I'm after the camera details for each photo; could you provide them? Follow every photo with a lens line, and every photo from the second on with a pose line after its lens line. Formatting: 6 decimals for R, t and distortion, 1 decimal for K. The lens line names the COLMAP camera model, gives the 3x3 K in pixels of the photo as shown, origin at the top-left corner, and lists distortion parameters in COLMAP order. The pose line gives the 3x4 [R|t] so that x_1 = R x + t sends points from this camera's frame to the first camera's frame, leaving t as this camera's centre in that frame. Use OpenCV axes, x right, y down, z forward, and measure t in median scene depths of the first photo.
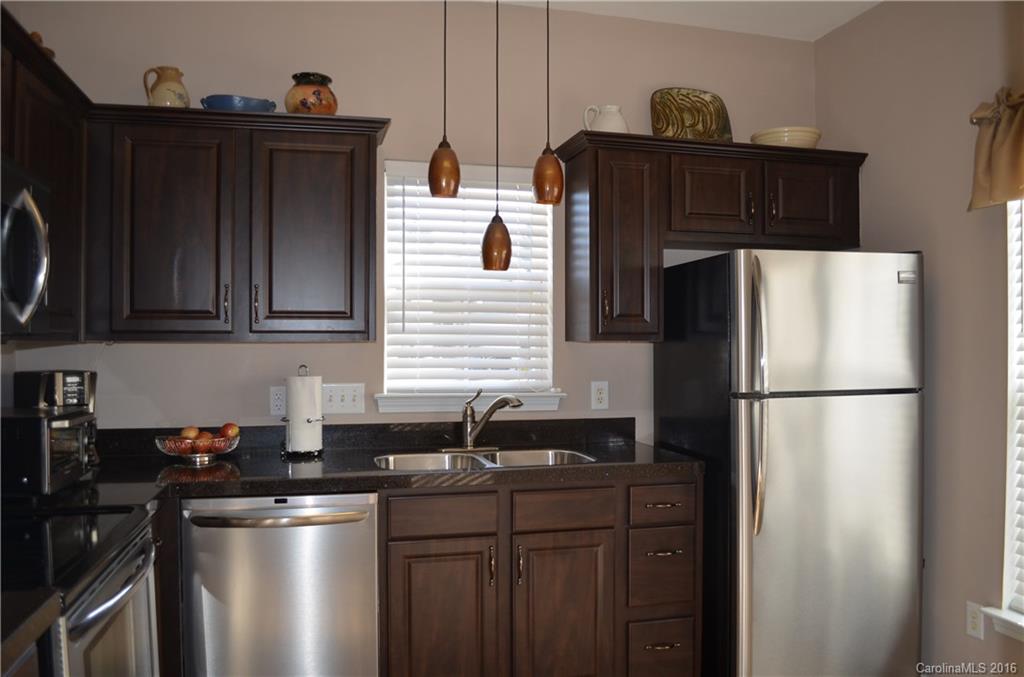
lens RADIAL K [[795.6, 0, 512.0], [0, 795.6, 338.5], [0, 0, 1]] dist [-0.084678, -0.002757]
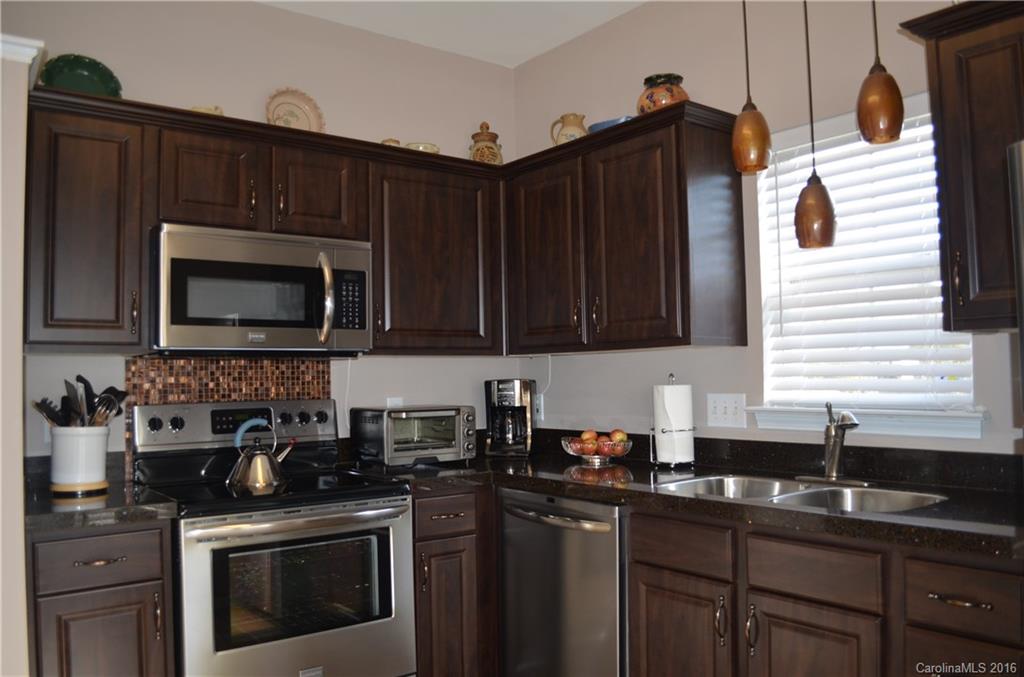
lens RADIAL K [[795.6, 0, 512.0], [0, 795.6, 338.5], [0, 0, 1]] dist [-0.084678, -0.002757]
pose [[0.405117, -0.050023, -0.912895, 0.547148], [0.020099, 0.998748, -0.045809, 0.031052], [0.914044, 0.000210, 0.405615, 0.427493]]
